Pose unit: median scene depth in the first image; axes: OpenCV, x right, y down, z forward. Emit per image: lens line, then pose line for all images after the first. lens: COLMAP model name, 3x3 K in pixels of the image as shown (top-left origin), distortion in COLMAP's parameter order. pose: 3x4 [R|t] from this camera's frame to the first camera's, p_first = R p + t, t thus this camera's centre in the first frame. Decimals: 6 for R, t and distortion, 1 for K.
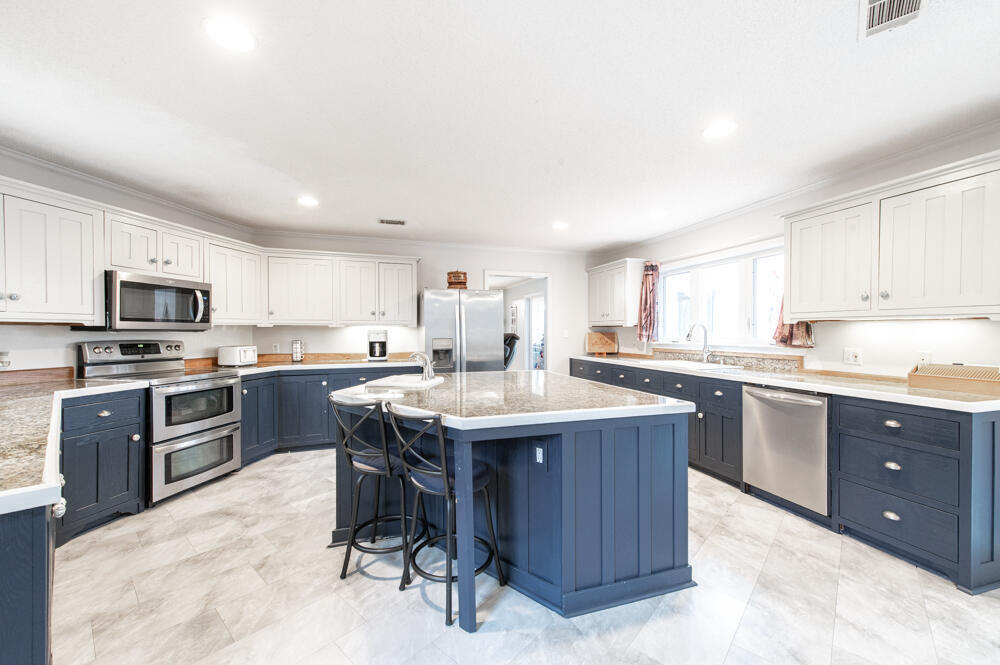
lens RADIAL K [[397.5, 0, 497.1], [0, 397.5, 332.0], [0, 0, 1]] dist [0.003504, 0.000281]
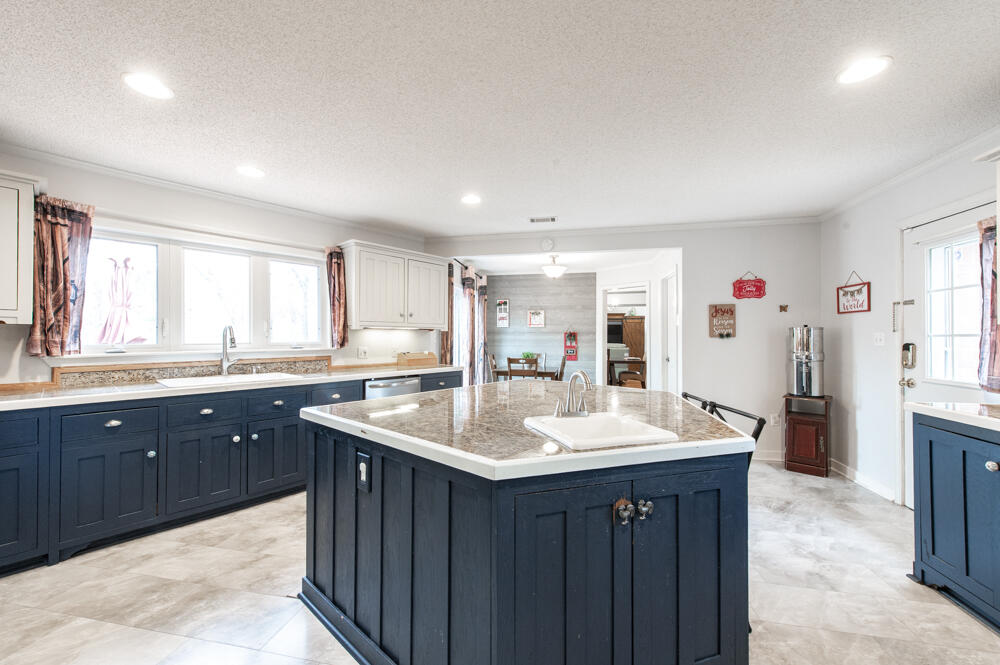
lens RADIAL K [[397.5, 0, 492.4], [0, 397.5, 333.5], [0, 0, 1]] dist [0.003504, 0.000281]
pose [[-0.520864, 0.006365, 0.853616, -0.424837], [0.001773, 0.999978, -0.006374, 0.000829], [-0.853638, -0.001806, -0.520864, 0.975559]]
